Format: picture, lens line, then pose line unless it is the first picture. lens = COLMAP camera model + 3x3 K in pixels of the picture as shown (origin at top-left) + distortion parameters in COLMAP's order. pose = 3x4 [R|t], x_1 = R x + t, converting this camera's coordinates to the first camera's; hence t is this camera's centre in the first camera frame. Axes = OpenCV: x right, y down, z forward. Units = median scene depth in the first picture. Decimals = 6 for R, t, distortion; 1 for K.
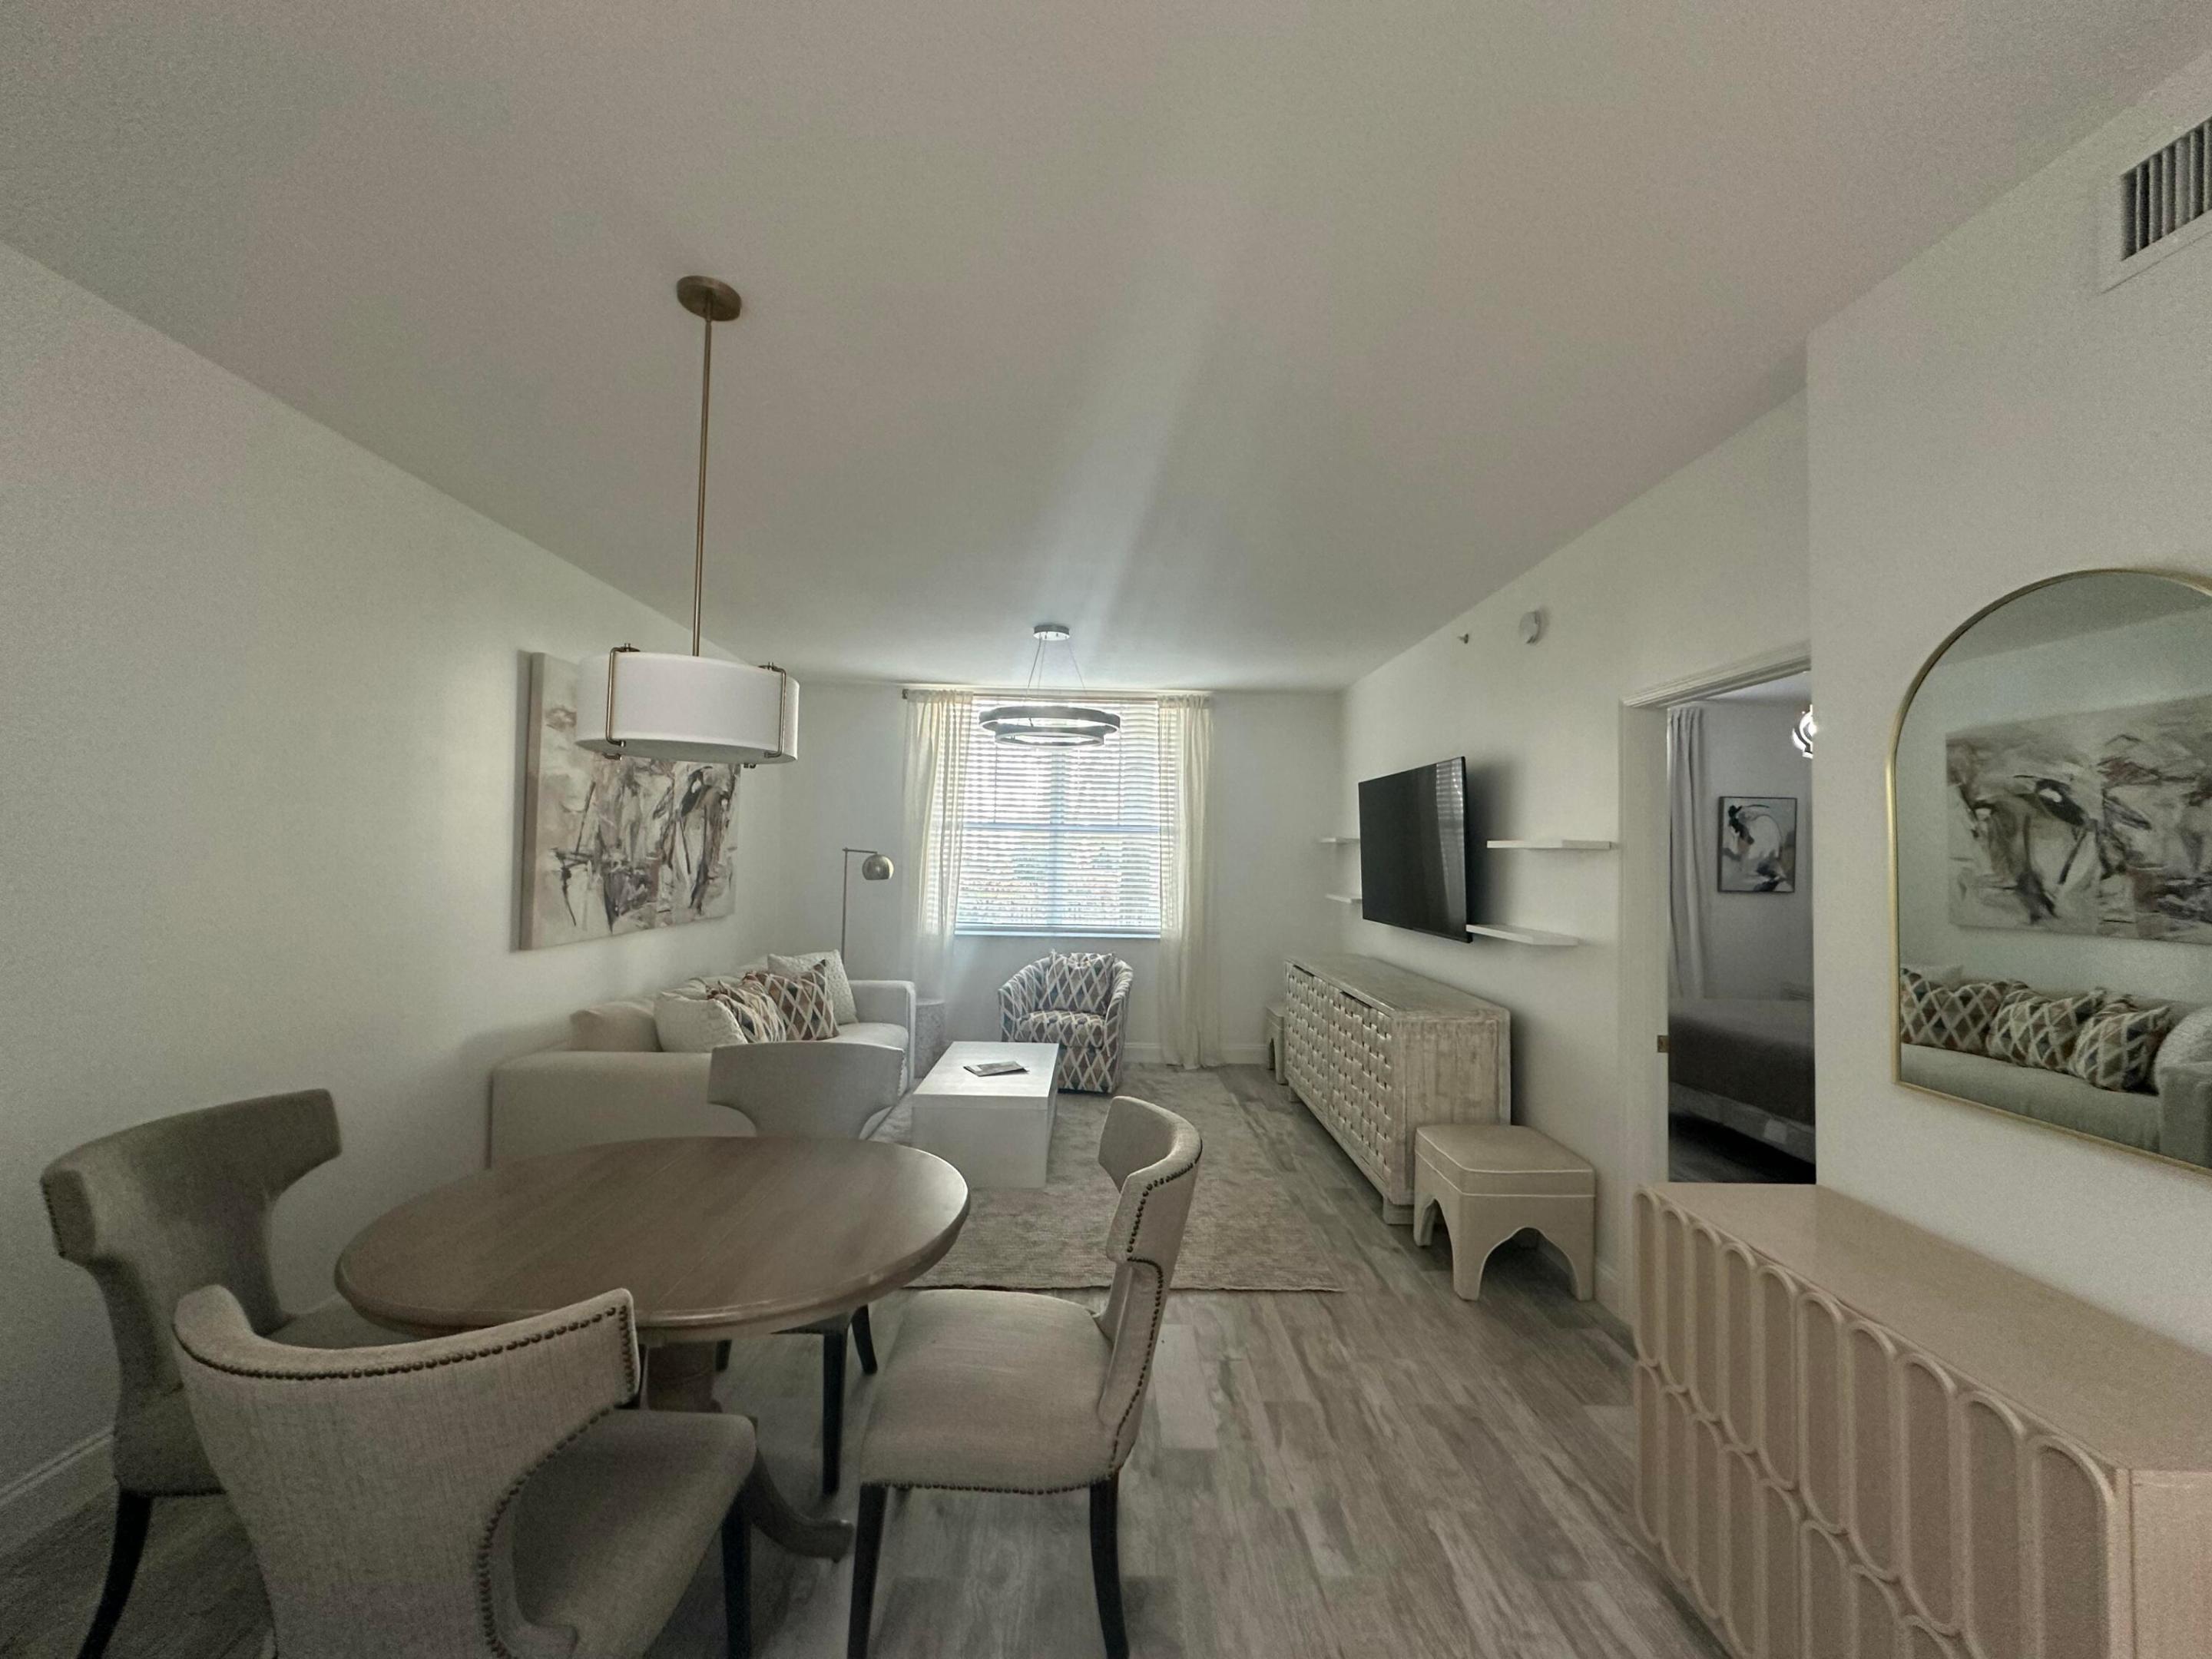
lens RADIAL K [[878.0, 0, 1106.0], [0, 878.0, 829.5], [0, 0, 1]] dist [0.000701, 0.000544]
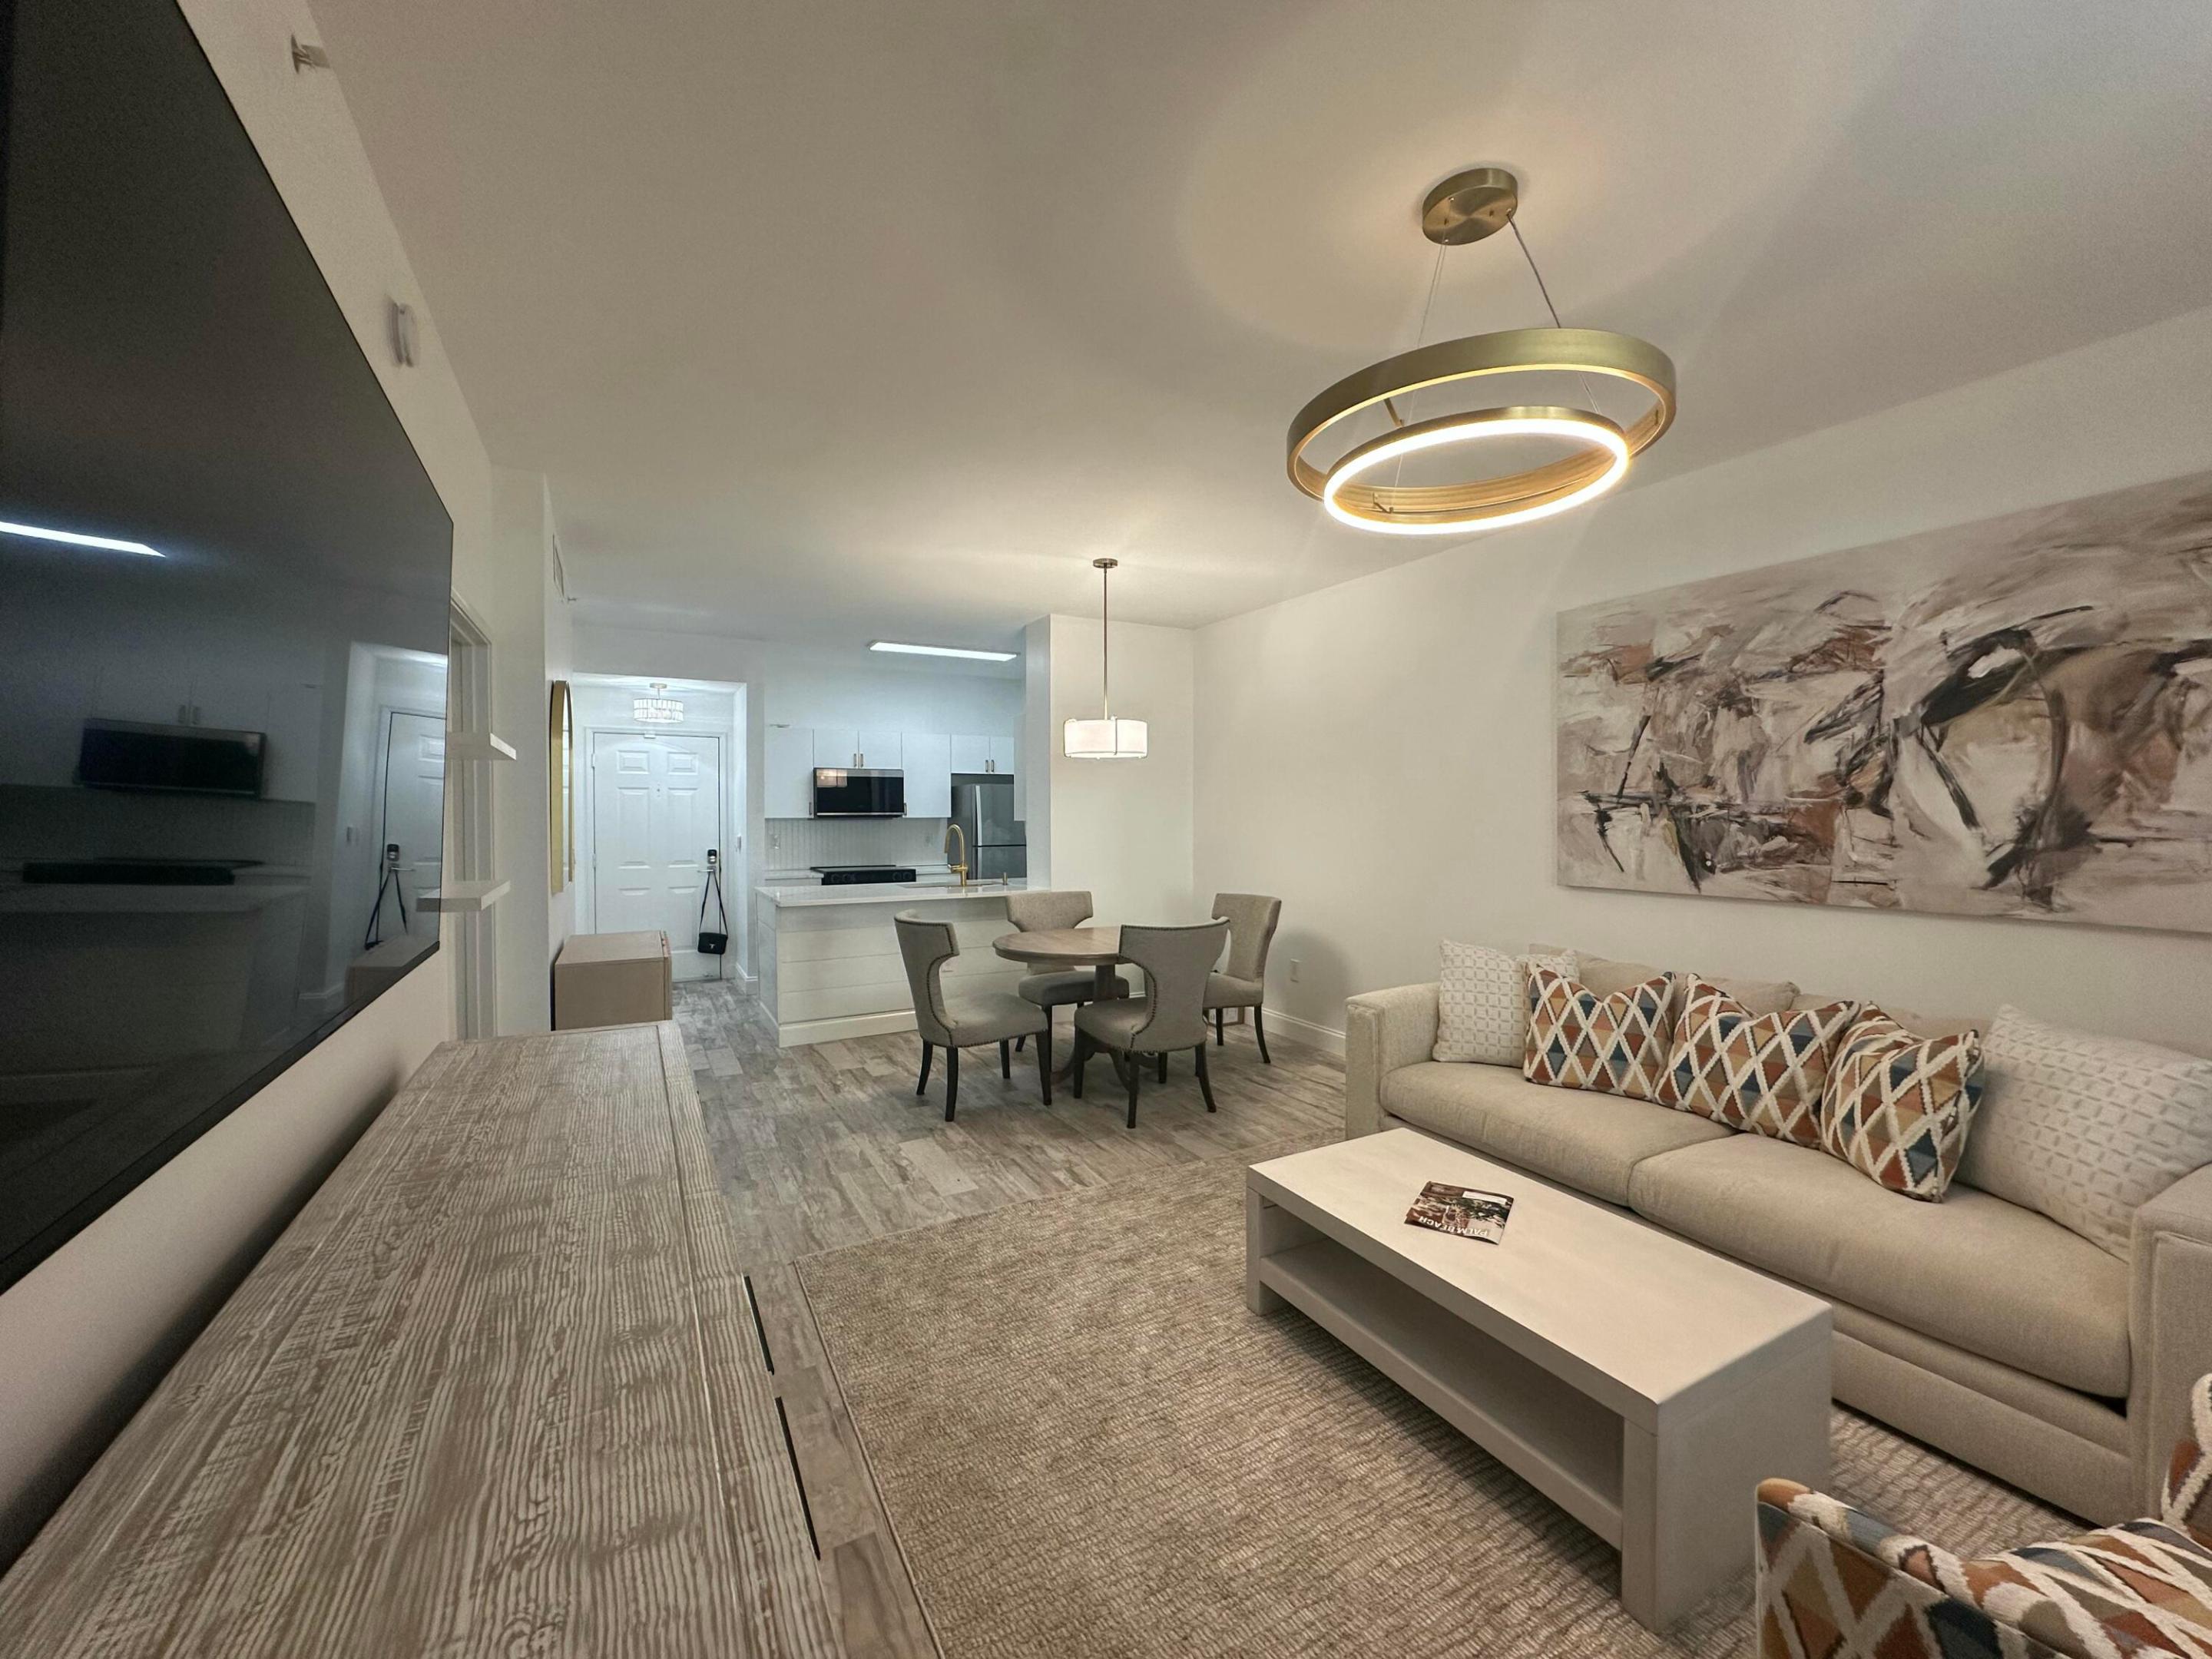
lens RADIAL K [[881.1, 0, 1108.2], [0, 881.1, 824.4], [0, 0, 1]] dist [-0.002730, 0.000346]
pose [[-0.885840, -0.009671, -0.463890, 0.307476], [-0.000568, 0.999805, -0.019760, 0.071926], [0.463990, -0.017240, -0.885672, 1.479881]]
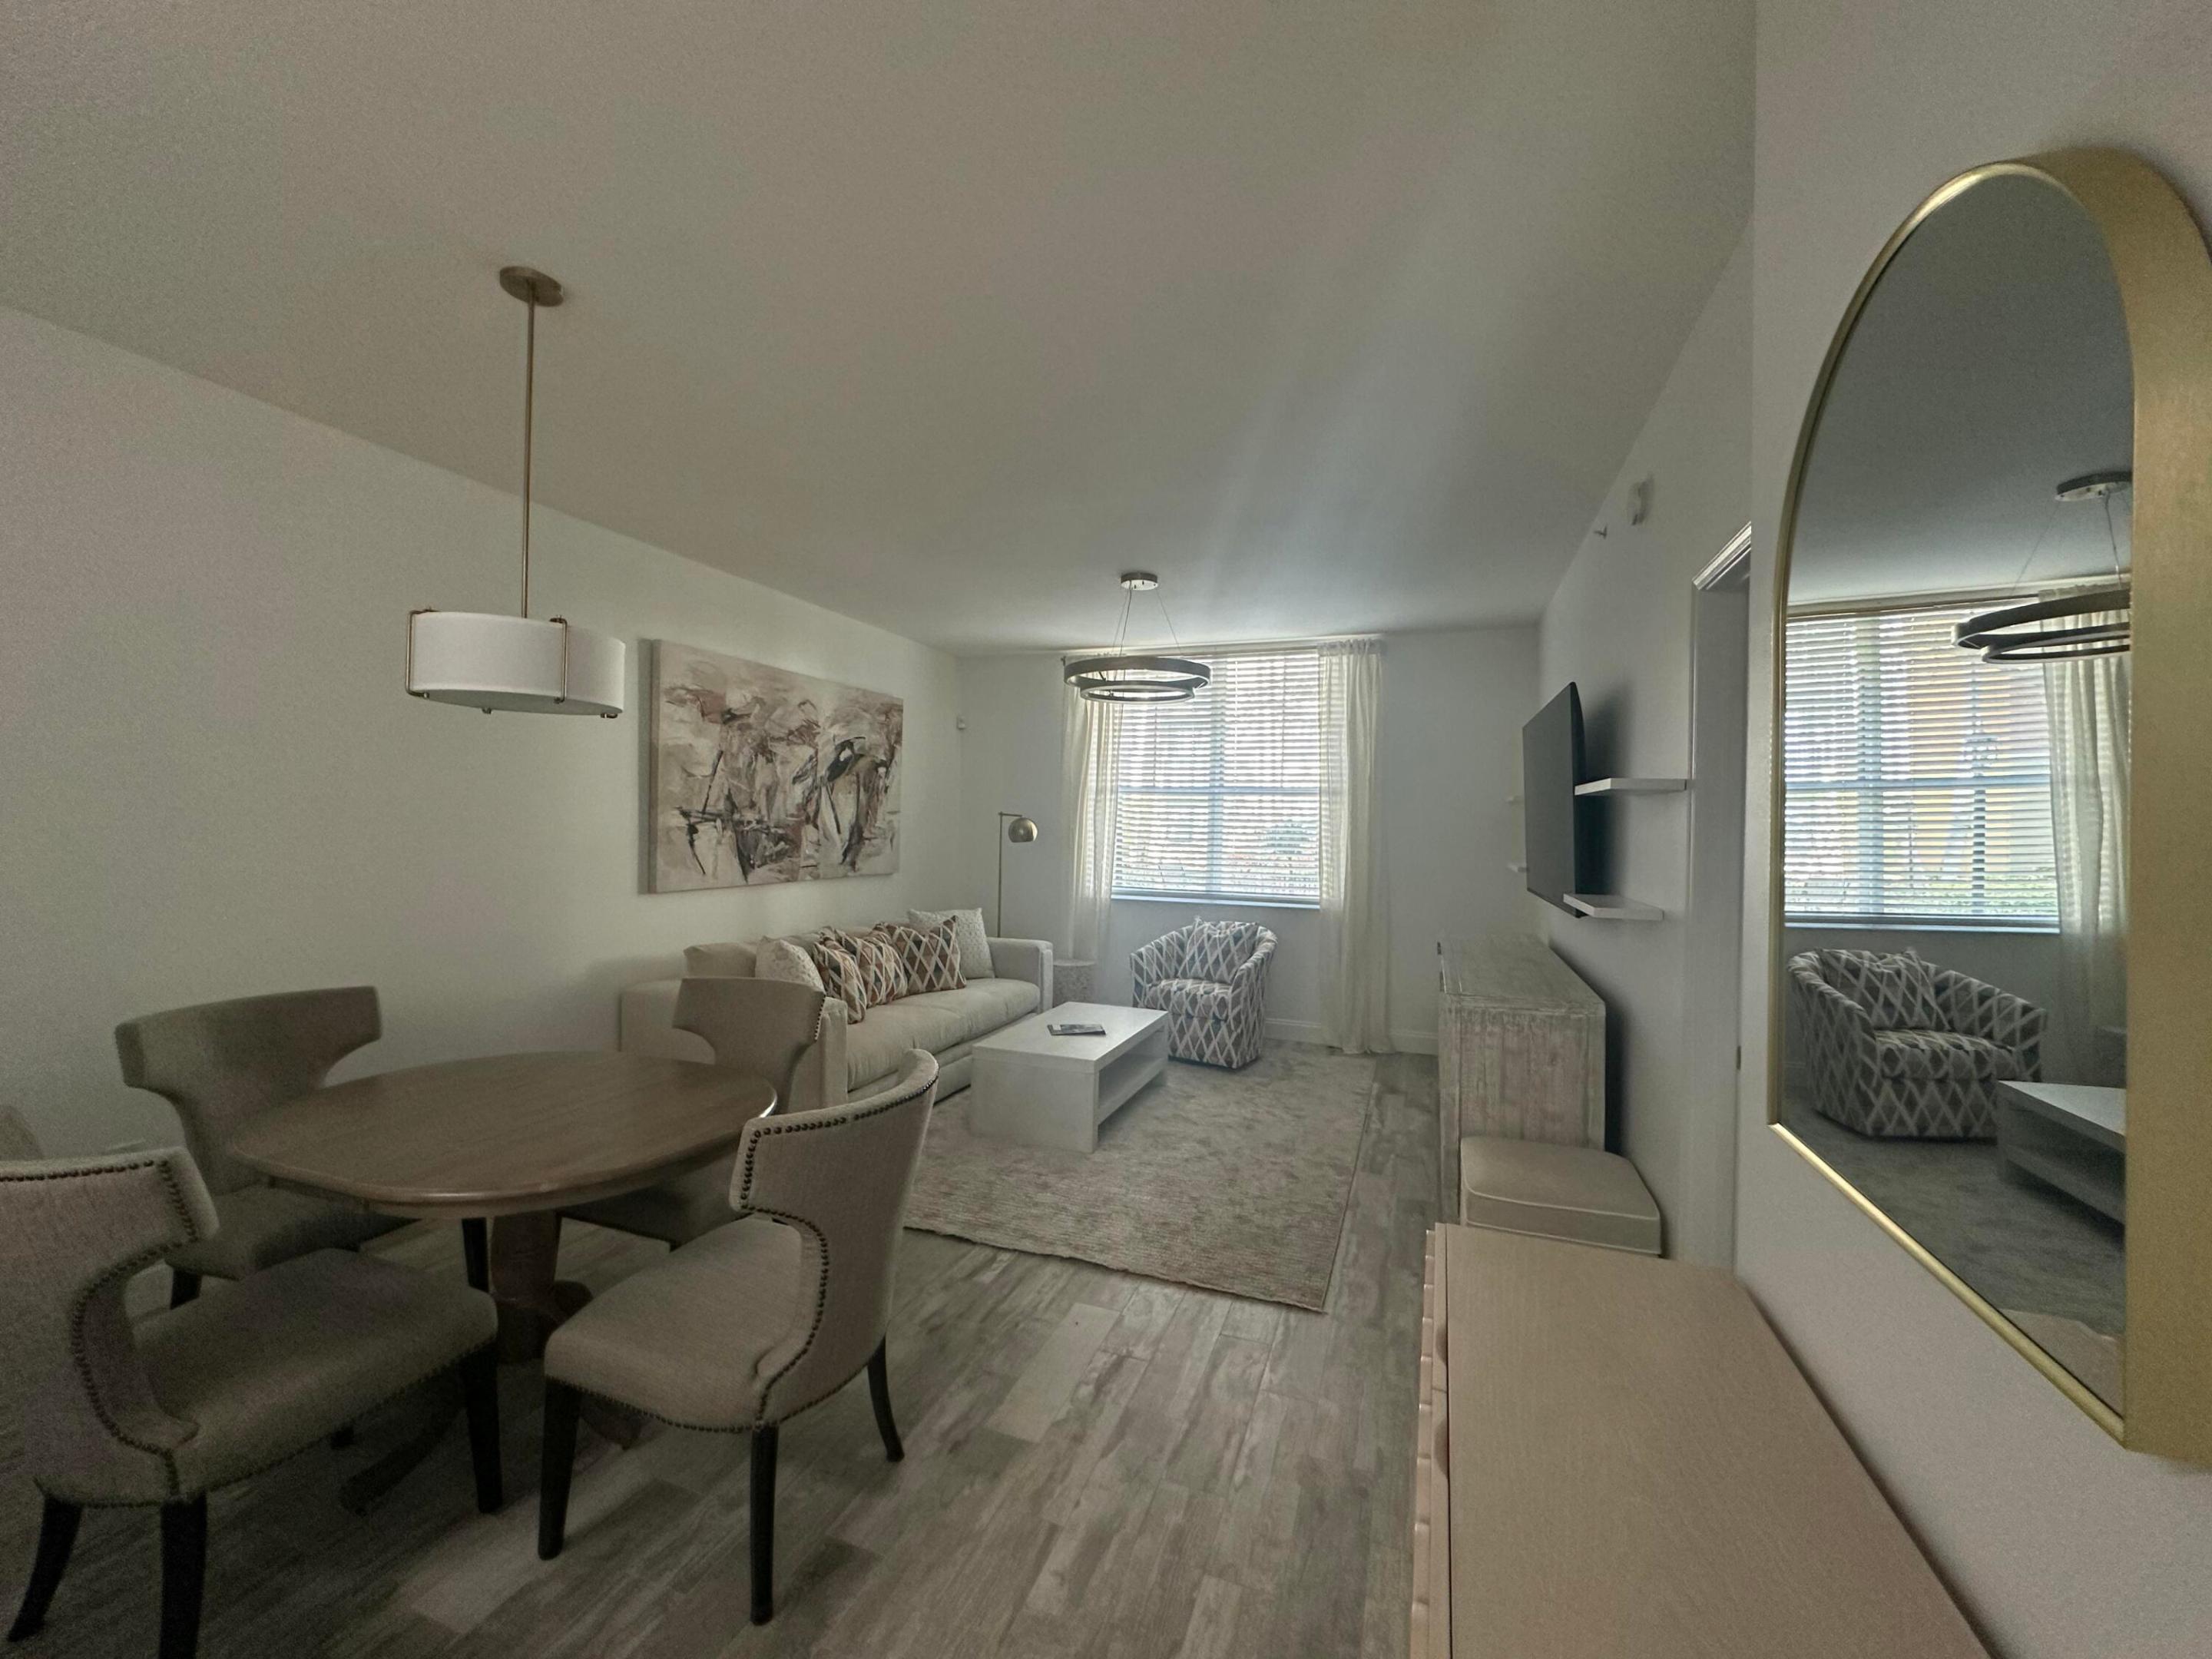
lens RADIAL K [[878.0, 0, 1106.0], [0, 878.0, 829.5], [0, 0, 1]] dist [0.000701, 0.000544]
pose [[0.932120, -0.000189, -0.362149, 0.290187], [0.010164, 0.999620, 0.025640, 0.023820], [0.362006, -0.027581, 0.931768, 0.104966]]
